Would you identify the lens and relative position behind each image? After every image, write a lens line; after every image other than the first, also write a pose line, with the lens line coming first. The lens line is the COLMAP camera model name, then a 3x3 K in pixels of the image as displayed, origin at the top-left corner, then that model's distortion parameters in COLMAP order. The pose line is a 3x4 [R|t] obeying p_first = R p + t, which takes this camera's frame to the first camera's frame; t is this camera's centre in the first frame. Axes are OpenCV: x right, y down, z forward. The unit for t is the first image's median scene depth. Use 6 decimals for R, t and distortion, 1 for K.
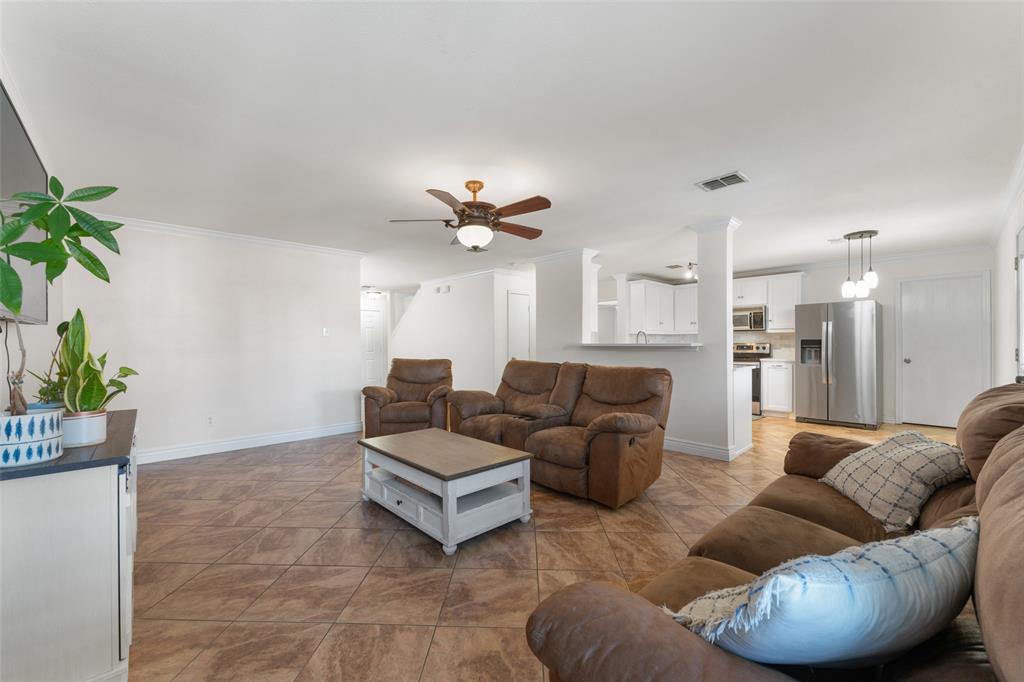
lens RADIAL K [[410.3, 0, 512.0], [0, 410.3, 341.0], [0, 0, 1]] dist [0.005709, 0.000049]
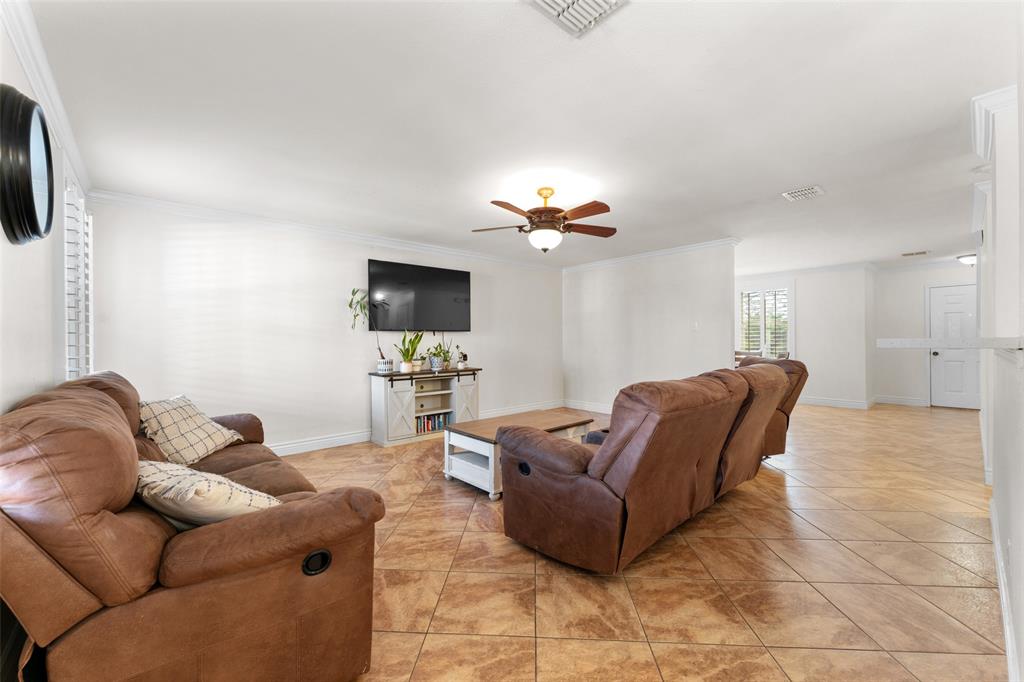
lens RADIAL K [[406.5, 0, 506.7], [0, 406.5, 342.1], [0, 0, 1]] dist [0.000222, 0.000025]
pose [[-0.035991, 0.006042, -0.999334, 0.505302], [0.011087, 0.999923, 0.005647, 0.001615], [0.999291, -0.010877, -0.036055, 0.481005]]
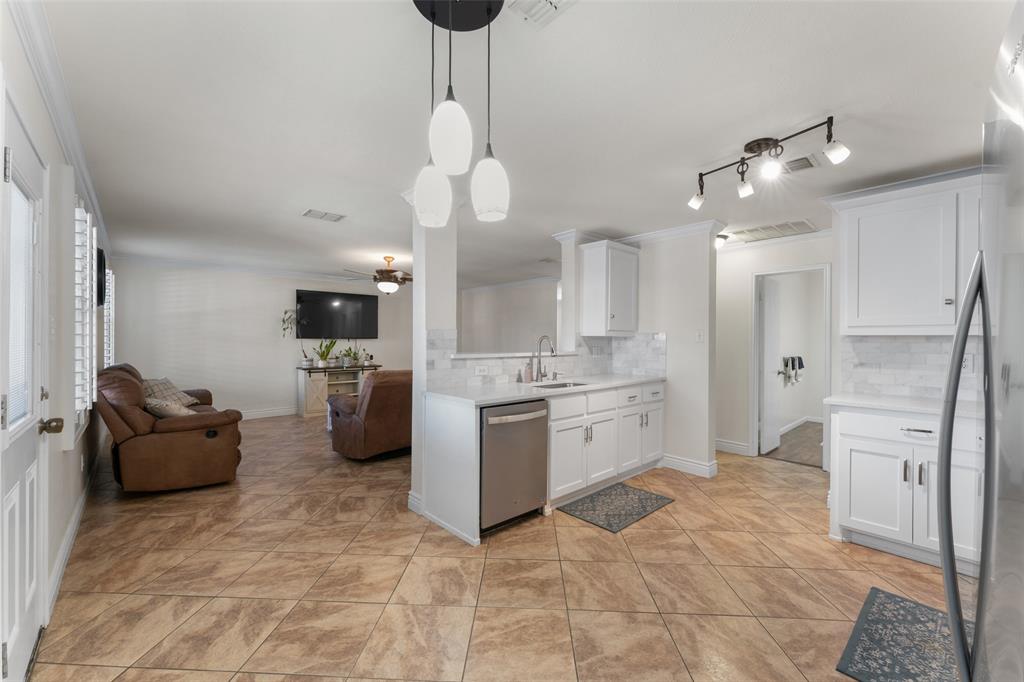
lens RADIAL K [[406.5, 0, 506.7], [0, 406.5, 342.1], [0, 0, 1]] dist [0.000222, 0.000025]
pose [[-0.021932, 0.007154, -0.999734, 0.858042], [-0.001280, 0.999973, 0.007184, -0.017231], [0.999759, 0.001437, -0.021922, 0.798827]]
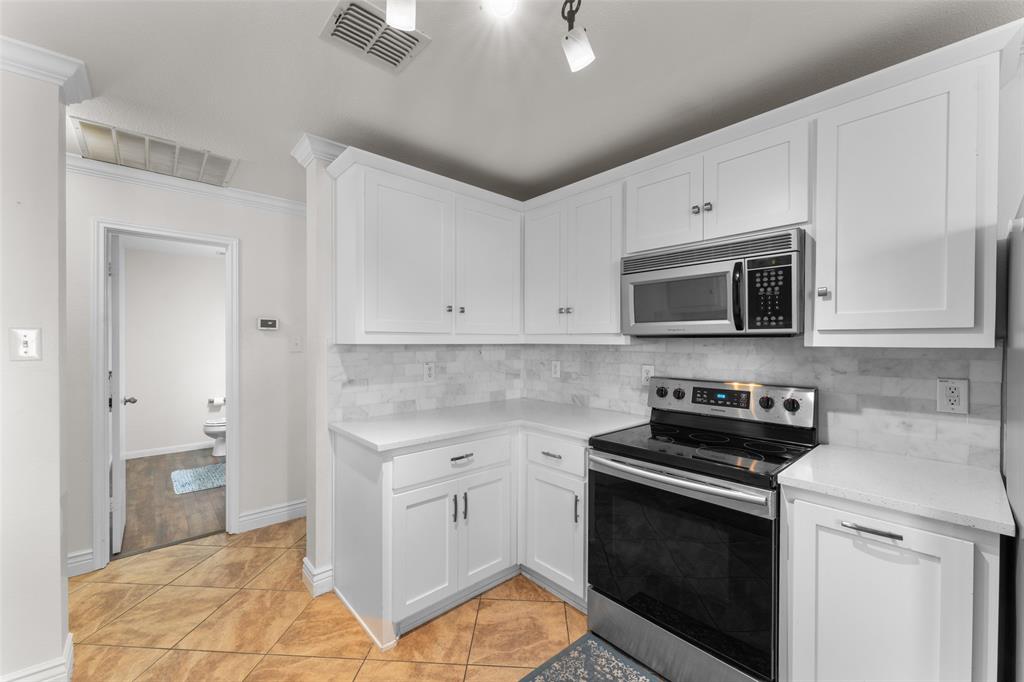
lens RADIAL K [[406.5, 0, 506.7], [0, 406.5, 342.1], [0, 0, 1]] dist [0.000222, 0.000025]
pose [[0.999434, 0.004926, -0.033272, 0.509731], [-0.004818, 0.999983, 0.003337, -0.025559], [0.033288, -0.003174, 0.999441, 0.851606]]
